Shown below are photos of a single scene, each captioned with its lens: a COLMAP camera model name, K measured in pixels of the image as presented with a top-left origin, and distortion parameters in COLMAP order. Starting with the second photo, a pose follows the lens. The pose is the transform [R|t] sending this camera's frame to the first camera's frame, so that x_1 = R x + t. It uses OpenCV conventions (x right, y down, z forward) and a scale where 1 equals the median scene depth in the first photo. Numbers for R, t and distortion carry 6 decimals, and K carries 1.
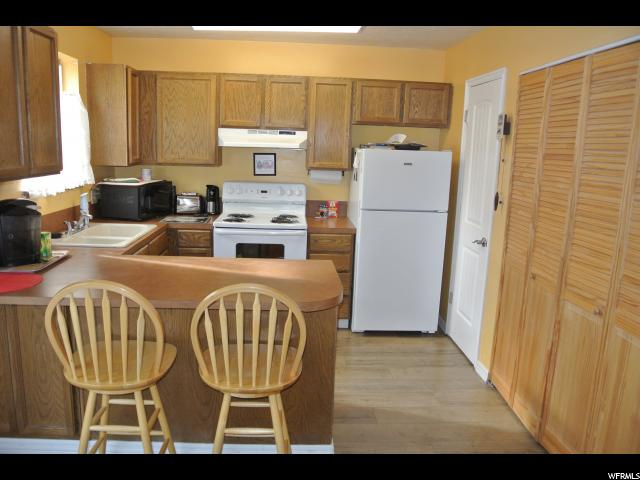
lens RADIAL K [[503.8, 0, 314.0], [0, 503.8, 239.7], [0, 0, 1]] dist [-0.078283, 0.024559]
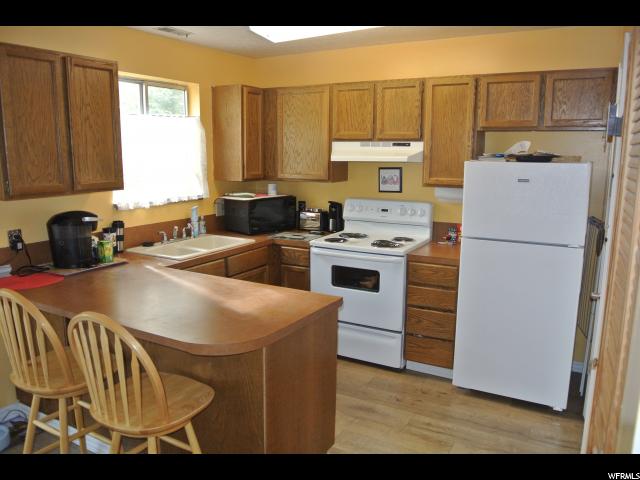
lens RADIAL K [[503.8, 0, 320.8], [0, 503.8, 240.8], [0, 0, 1]] dist [-0.078283, 0.024559]
pose [[0.842169, 0.064567, -0.535333, 0.312734], [-0.076155, 0.997096, 0.000456, -0.035182], [0.533808, 0.040385, 0.844641, 0.194939]]
